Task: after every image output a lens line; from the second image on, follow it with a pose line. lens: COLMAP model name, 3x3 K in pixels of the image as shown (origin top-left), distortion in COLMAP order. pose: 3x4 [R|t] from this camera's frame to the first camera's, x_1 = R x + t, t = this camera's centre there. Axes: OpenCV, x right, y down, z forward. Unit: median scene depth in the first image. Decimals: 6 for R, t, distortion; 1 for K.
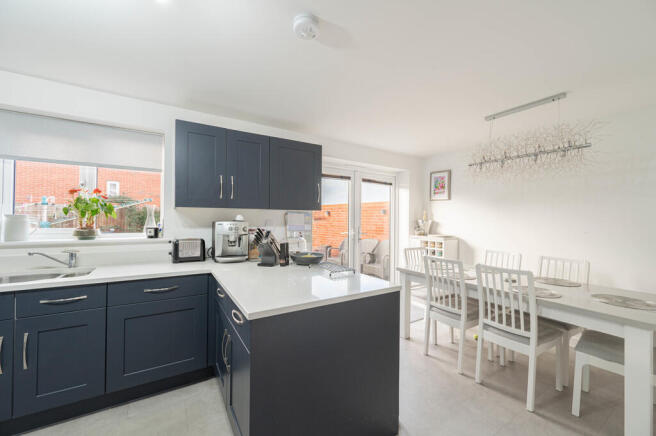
lens RADIAL K [[256.8, 0, 329.1], [0, 256.8, 218.5], [0, 0, 1]] dist [-0.000263, 0.001334]
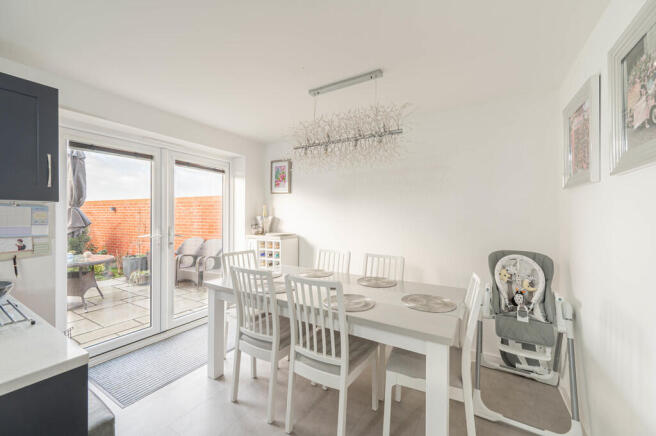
lens RADIAL K [[256.8, 0, 326.1], [0, 256.8, 219.0], [0, 0, 1]] dist [-0.000263, 0.001334]
pose [[0.899872, -0.013595, 0.435943, 0.305436], [0.007553, 0.999850, 0.015589, 0.005608], [-0.436089, -0.010735, 0.899839, 0.241230]]
